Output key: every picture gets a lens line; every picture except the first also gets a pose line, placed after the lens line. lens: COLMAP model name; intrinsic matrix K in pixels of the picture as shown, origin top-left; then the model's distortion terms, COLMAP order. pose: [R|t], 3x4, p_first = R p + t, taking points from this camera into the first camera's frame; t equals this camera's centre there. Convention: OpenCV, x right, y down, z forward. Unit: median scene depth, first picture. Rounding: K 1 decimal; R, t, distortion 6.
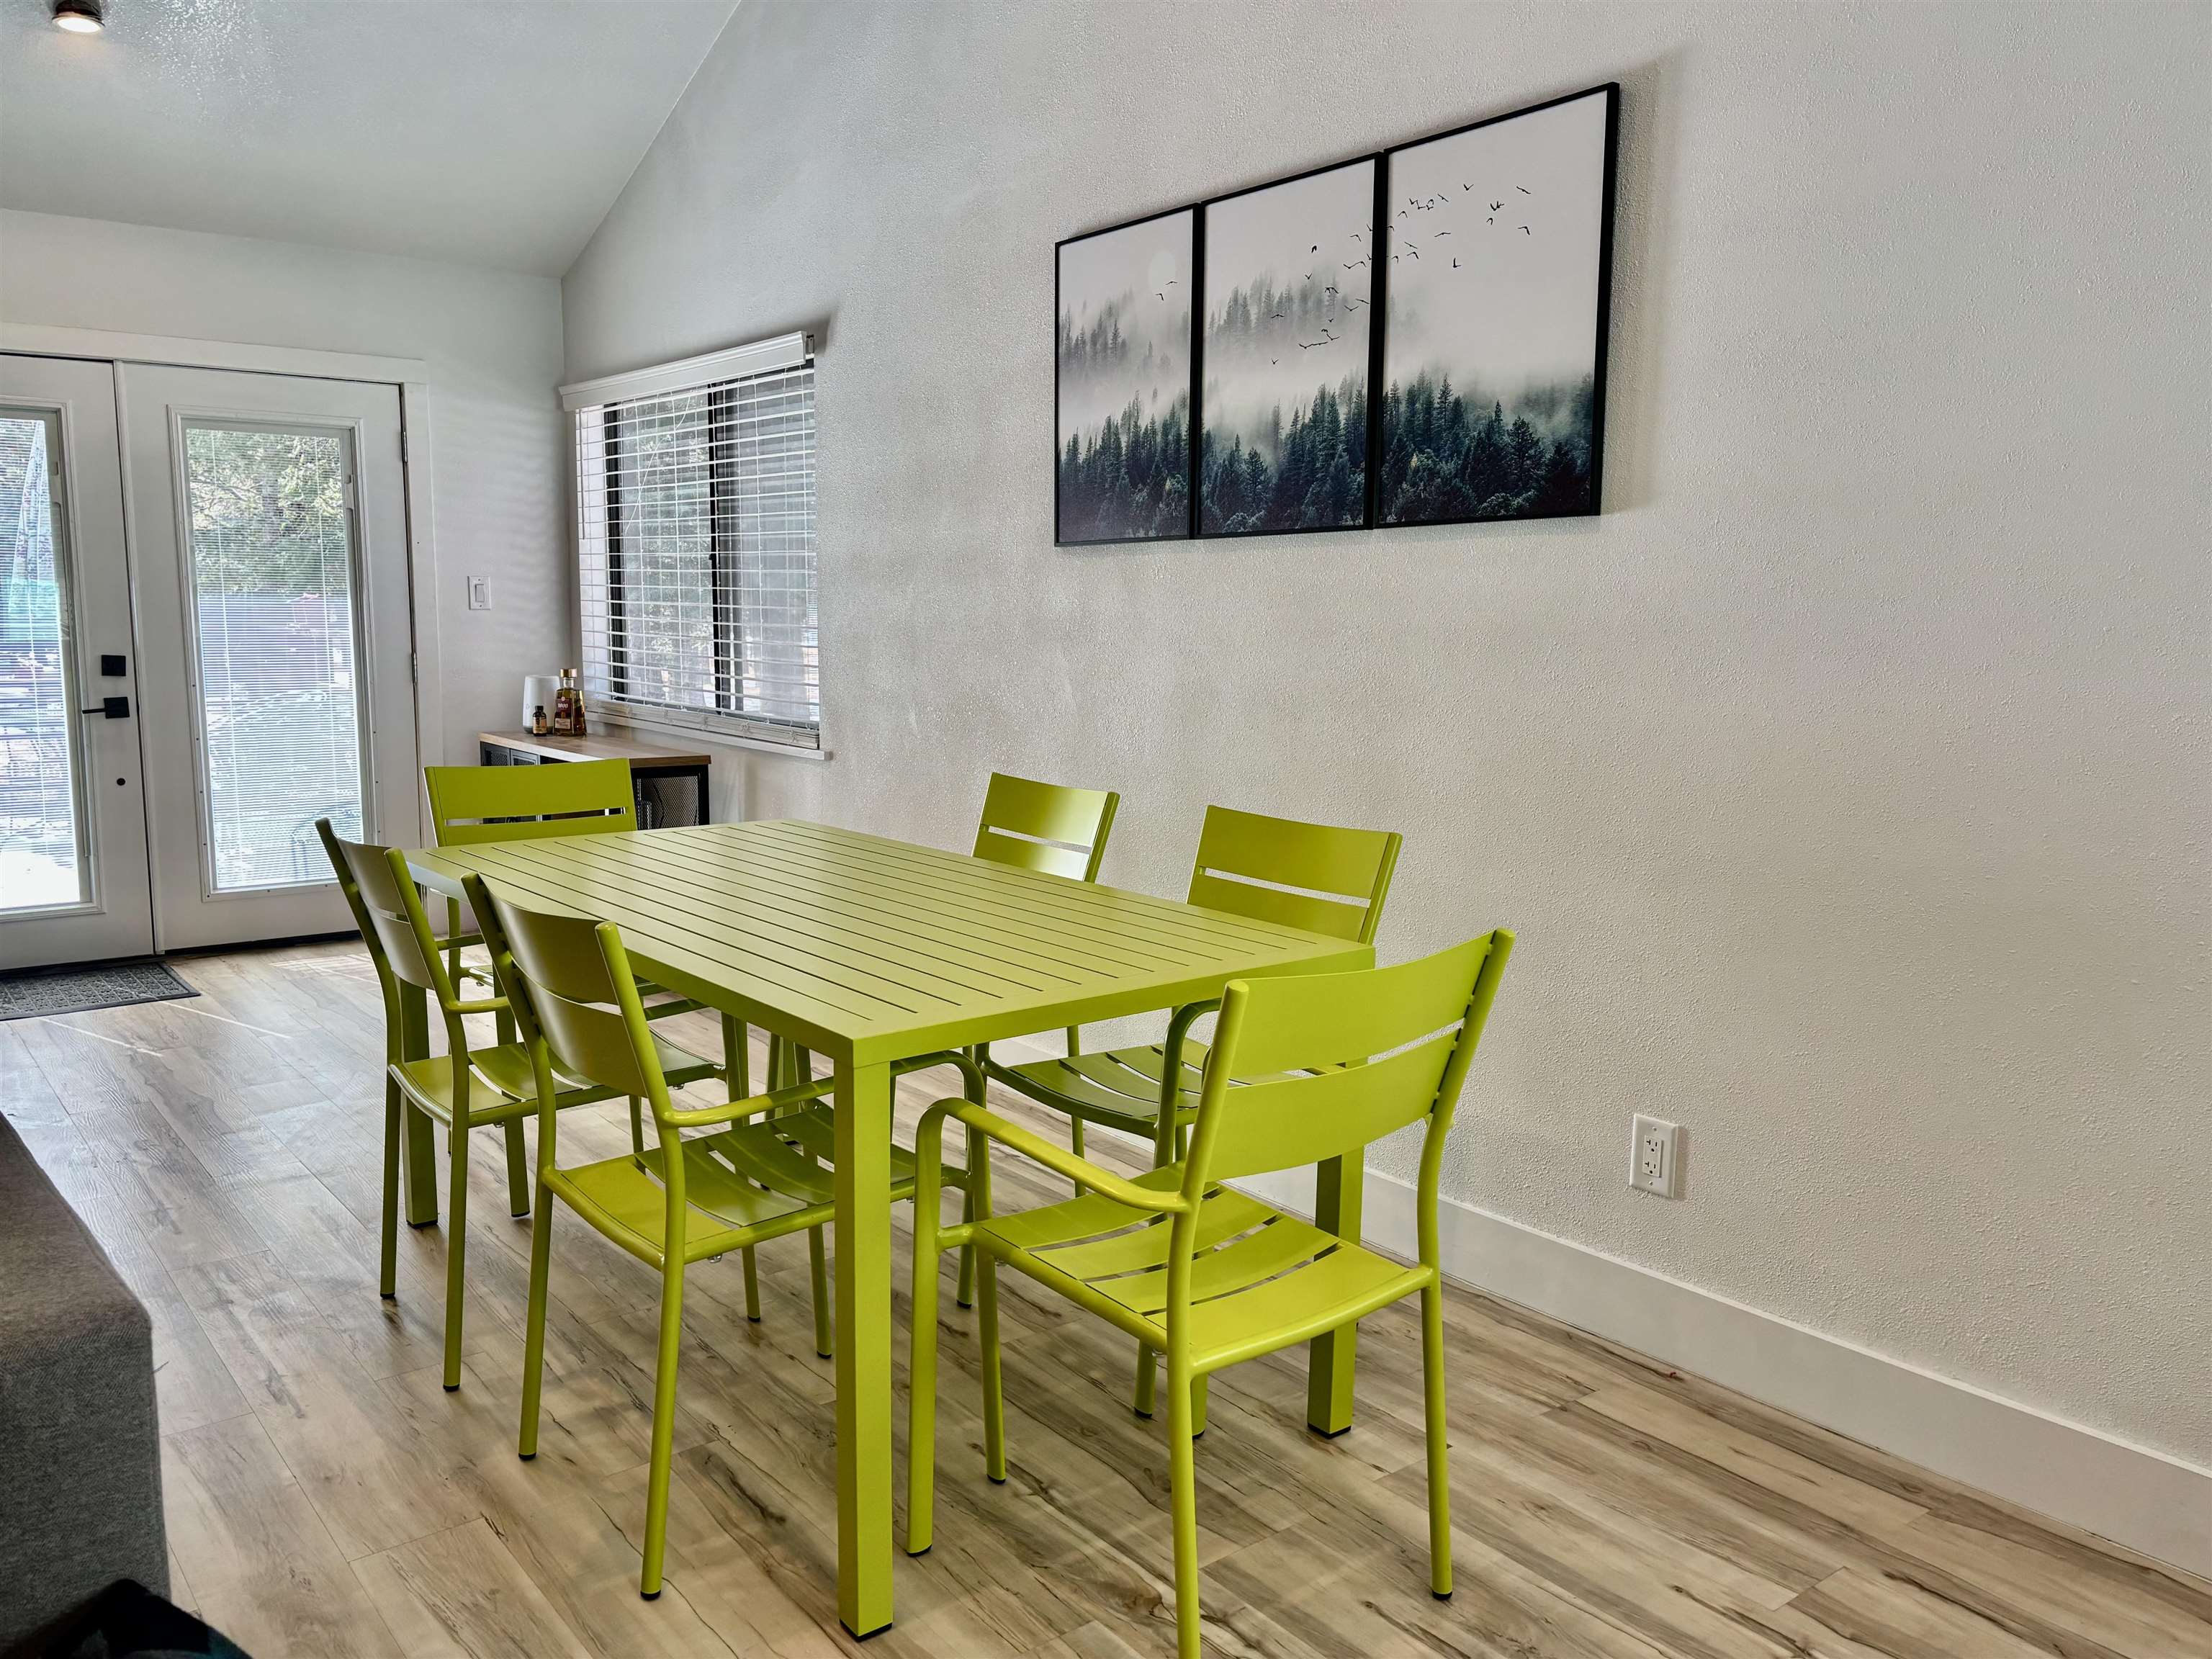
lens RADIAL K [[1704.5, 0, 1090.5], [0, 1704.5, 838.1], [0, 0, 1]] dist [0.065407, -0.043122]
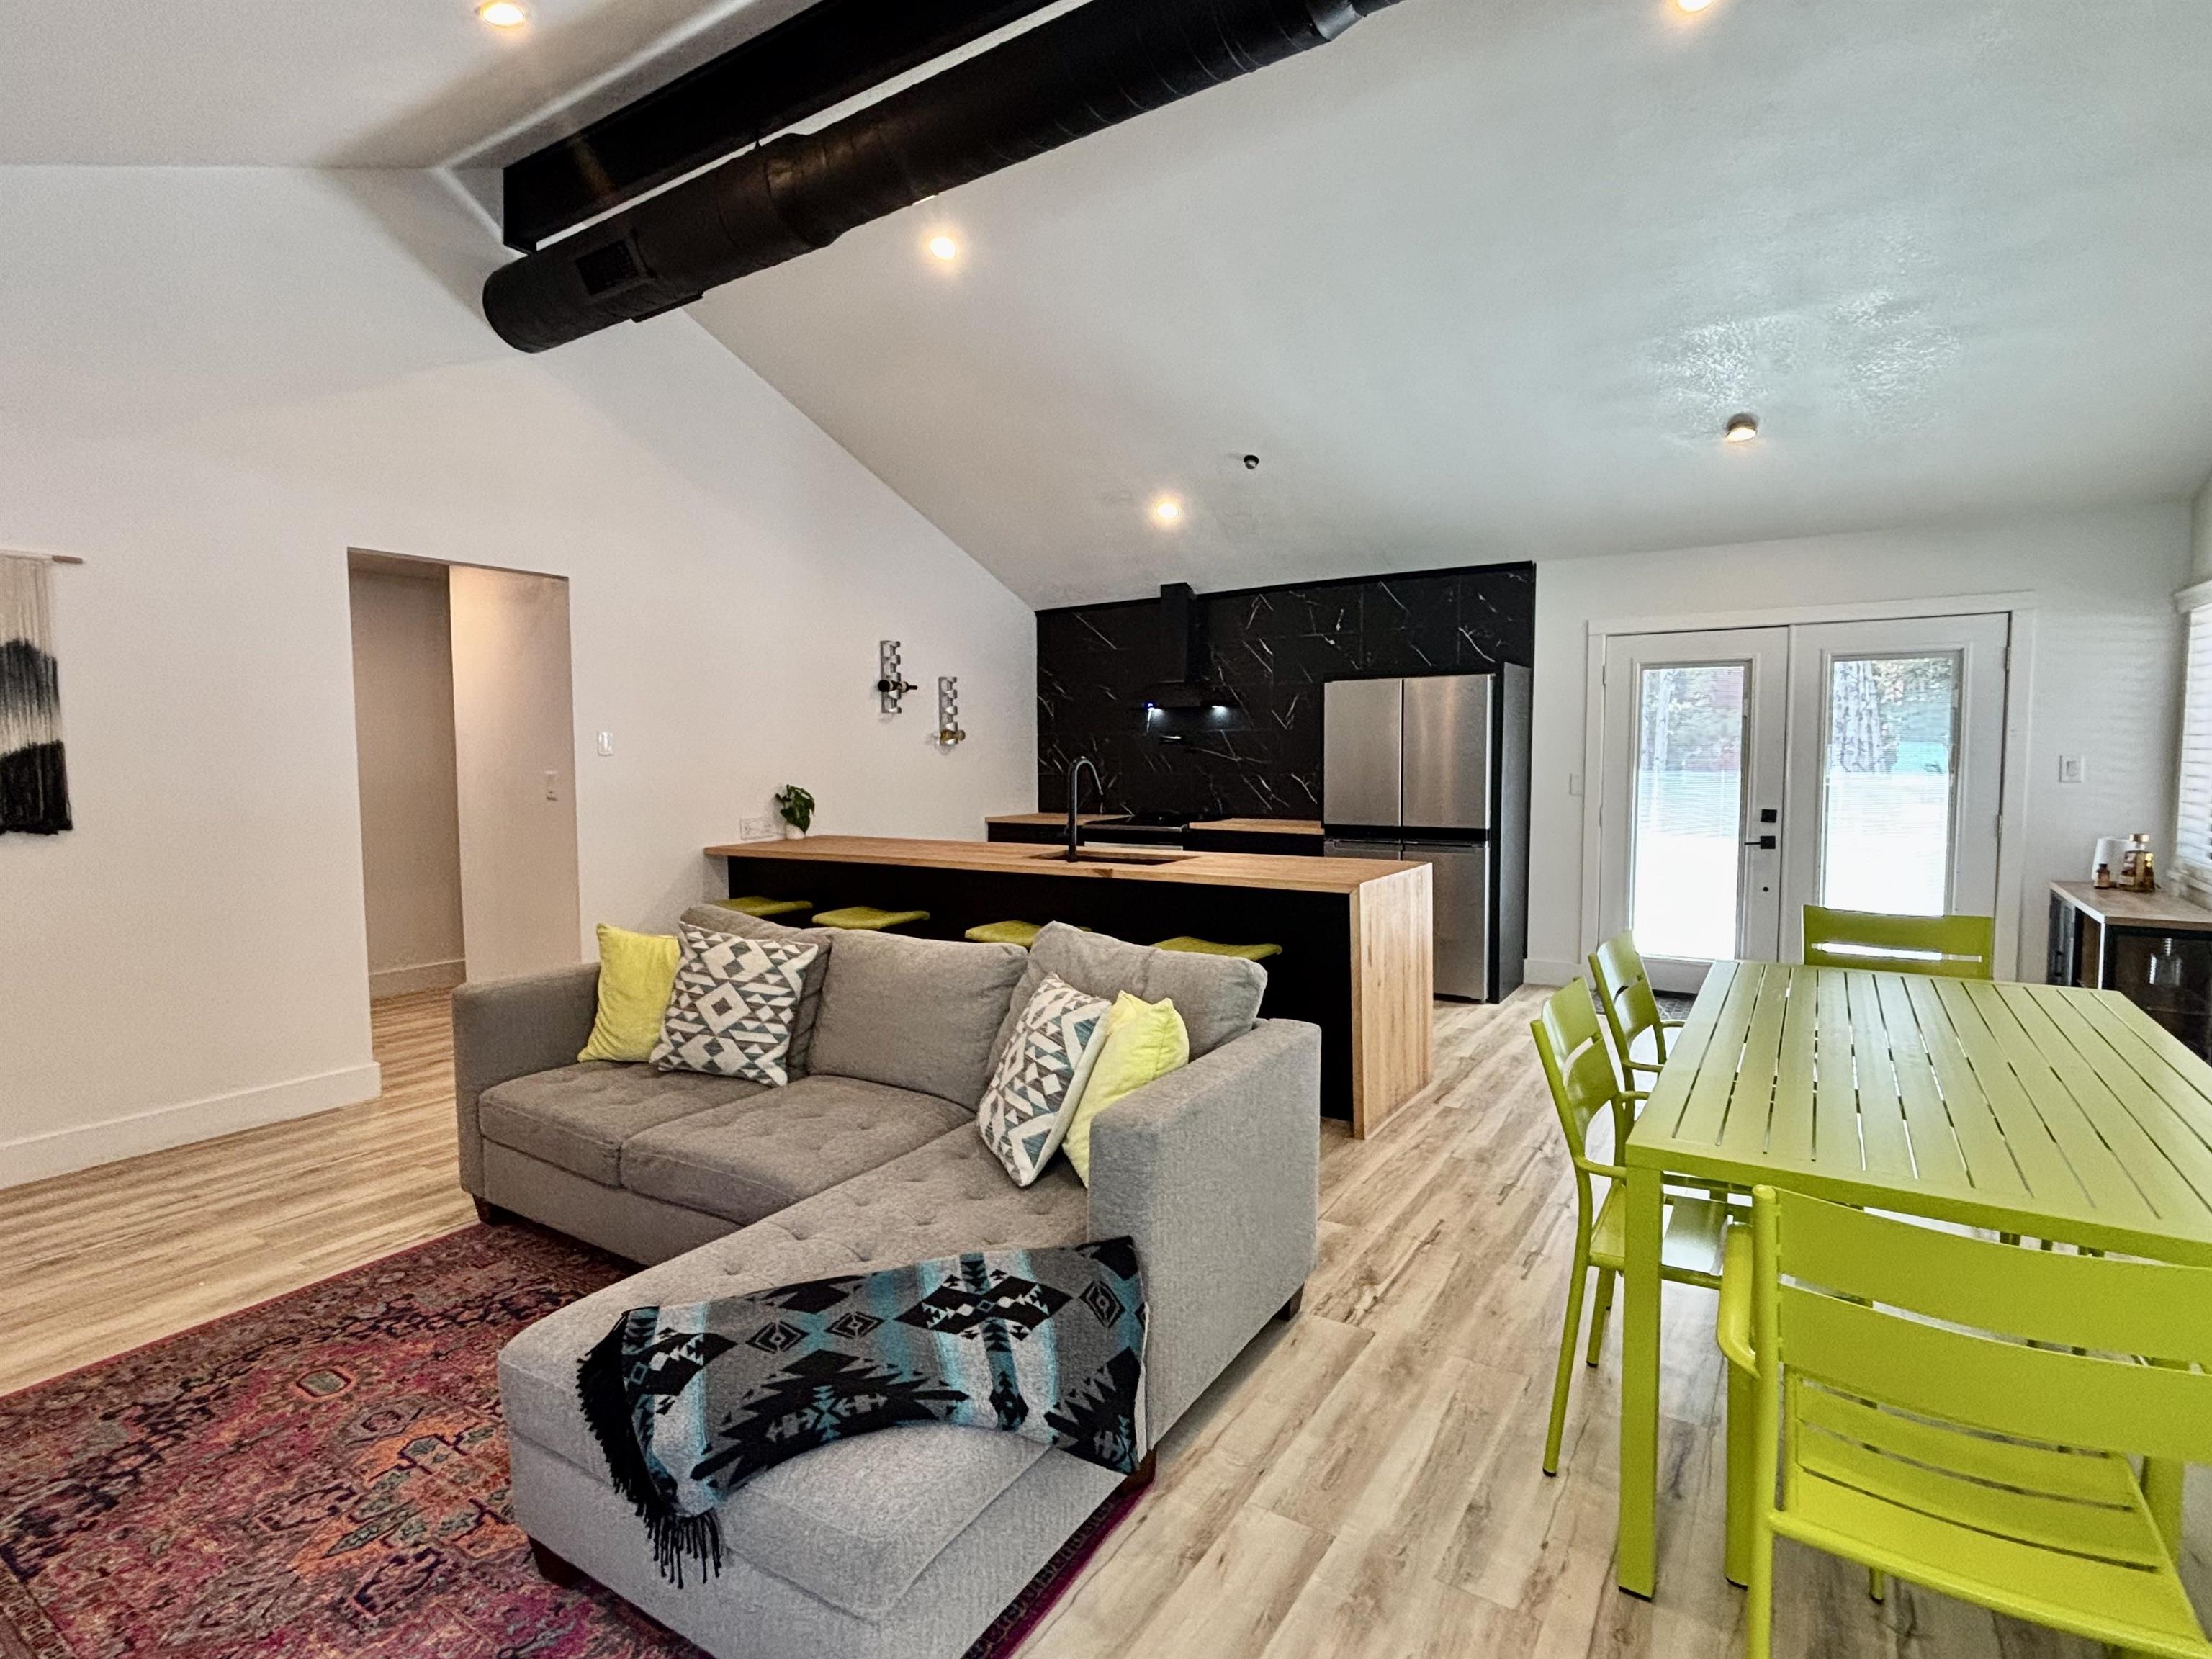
lens RADIAL K [[1101.0, 0, 1099.9], [0, 1101.0, 823.5], [0, 0, 1]] dist [0.001810, -0.000992]
pose [[0.318852, 0.054968, -0.946209, 0.293364], [-0.121895, 0.992405, 0.016576, -0.053055], [0.939934, 0.110052, 0.323130, 0.155747]]
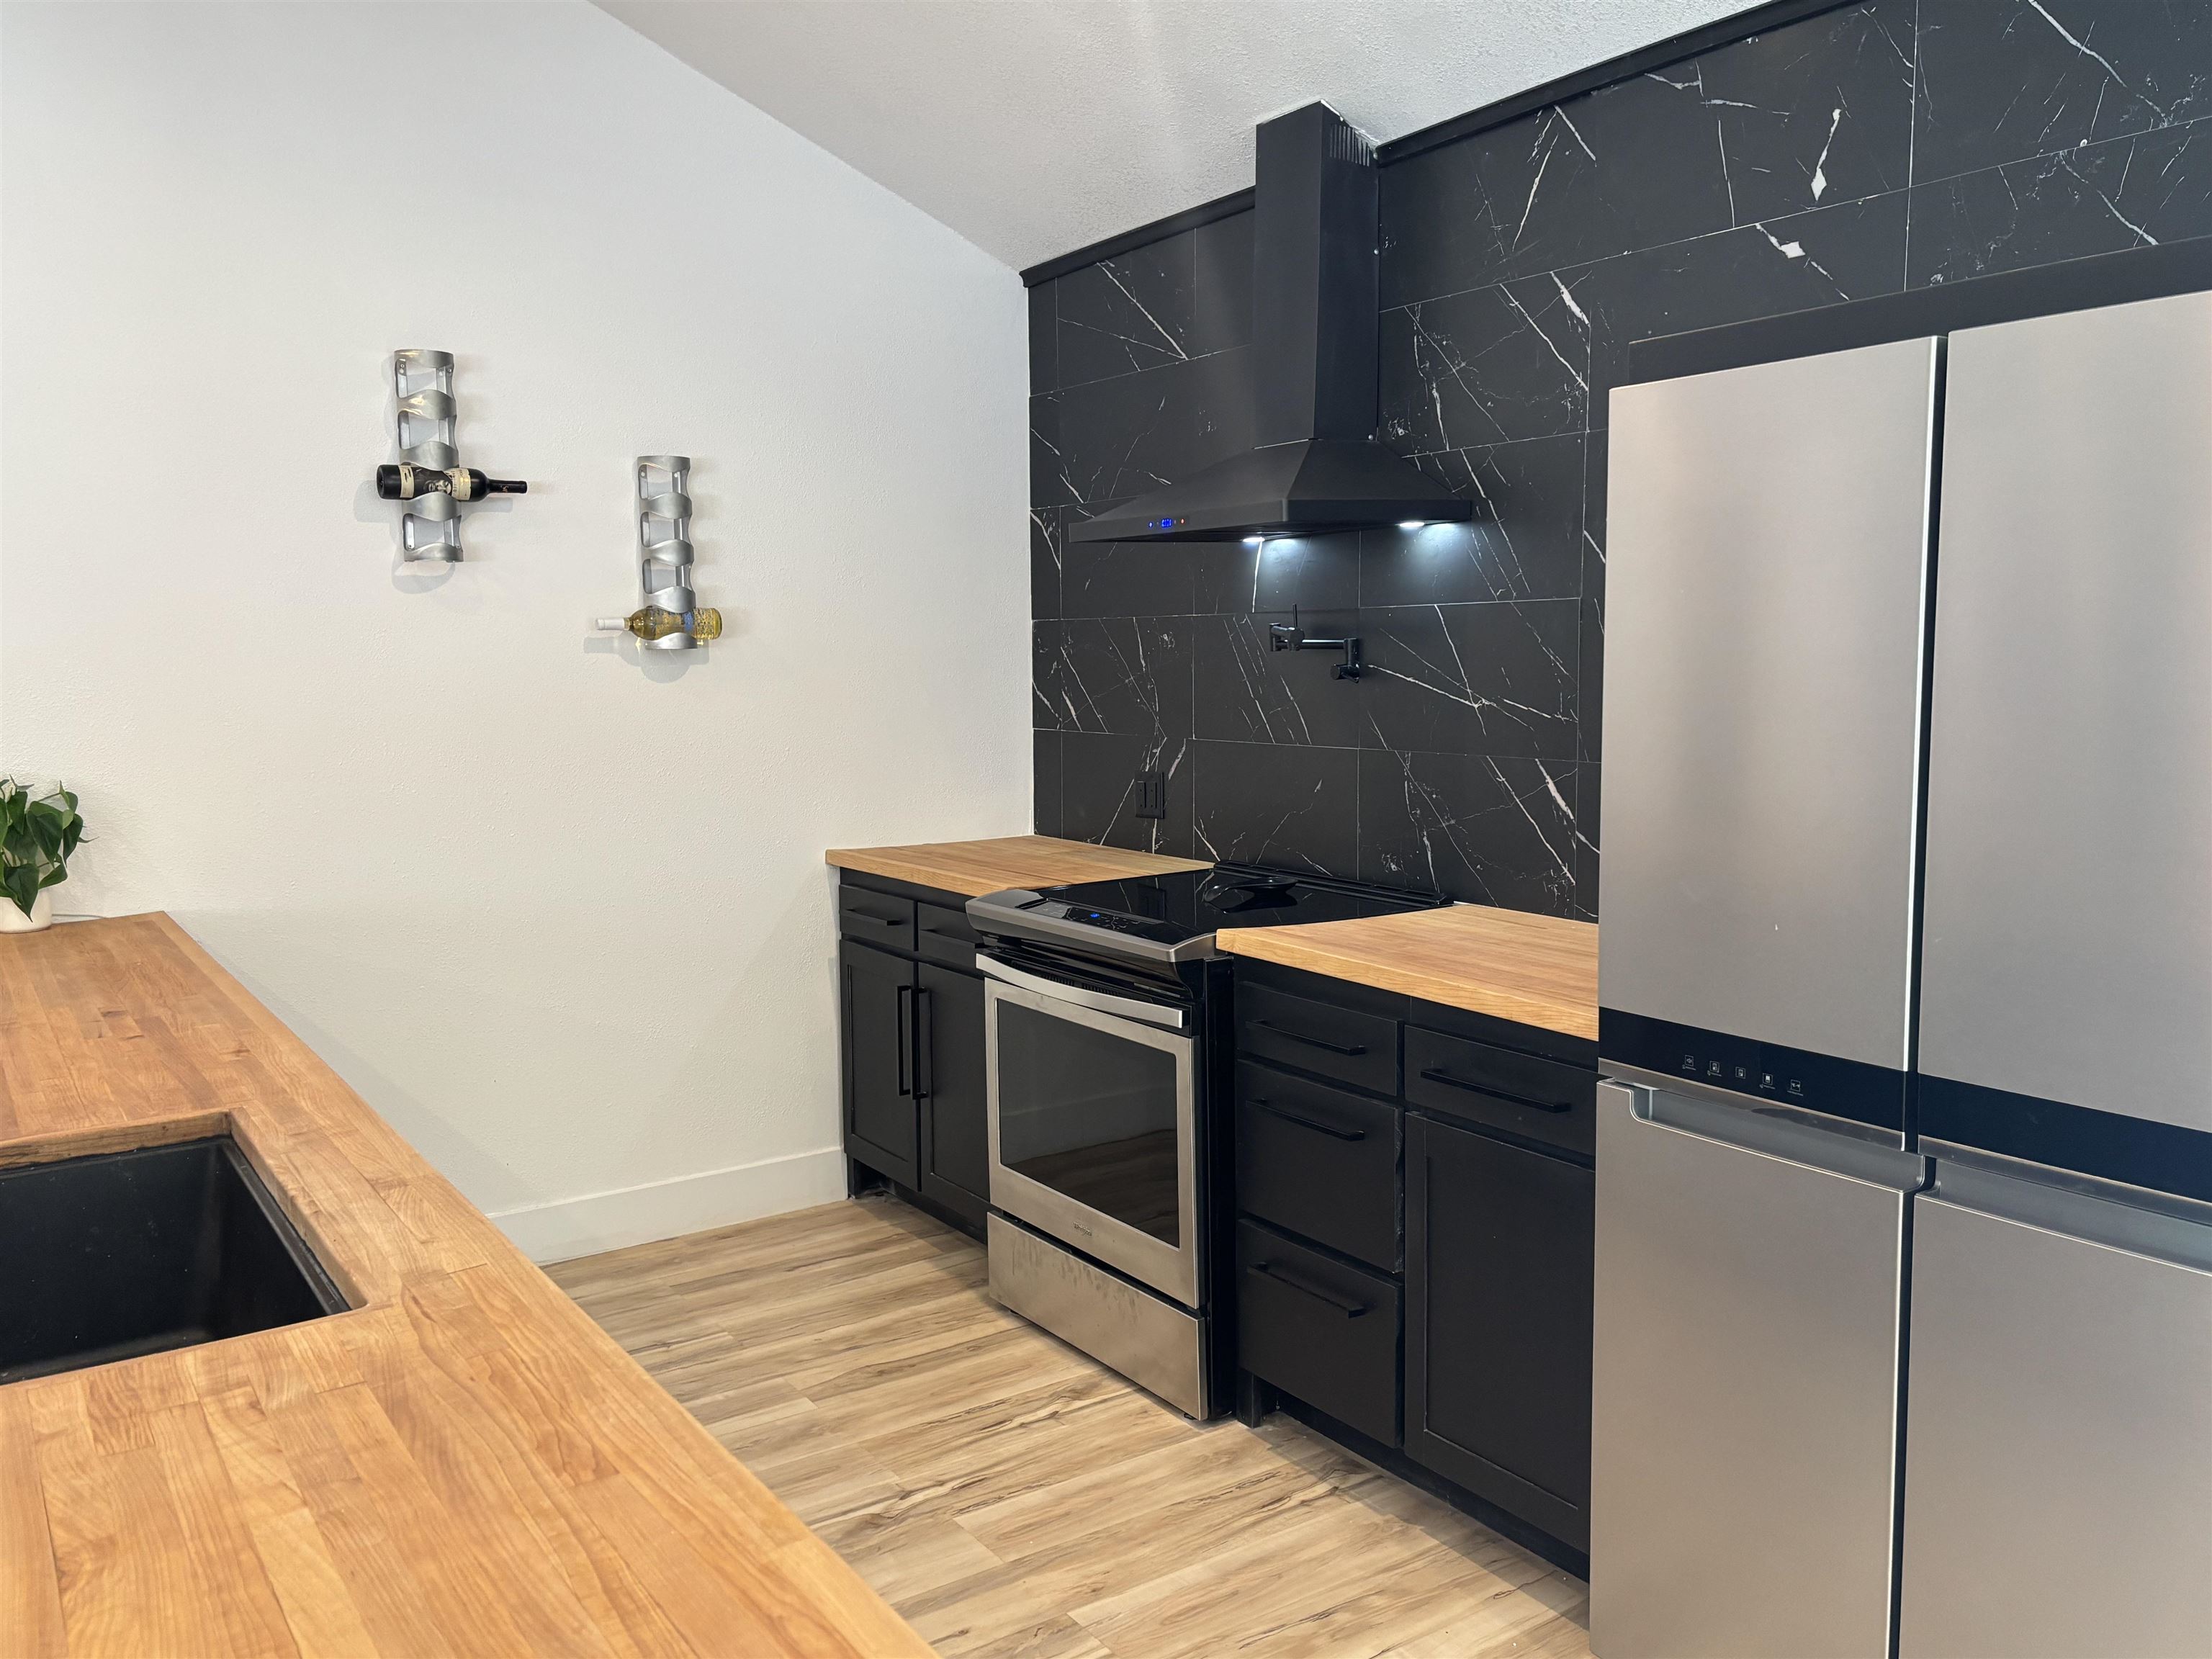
lens RADIAL K [[1753.3, 0, 1104.8], [0, 1753.3, 851.0], [0, 0, 1]] dist [0.021212, -0.019170]
pose [[-0.070655, 0.111240, -0.991279, -0.563317], [-0.131428, 0.984061, 0.119798, -0.172715], [0.988805, 0.138746, -0.054908, 0.876316]]
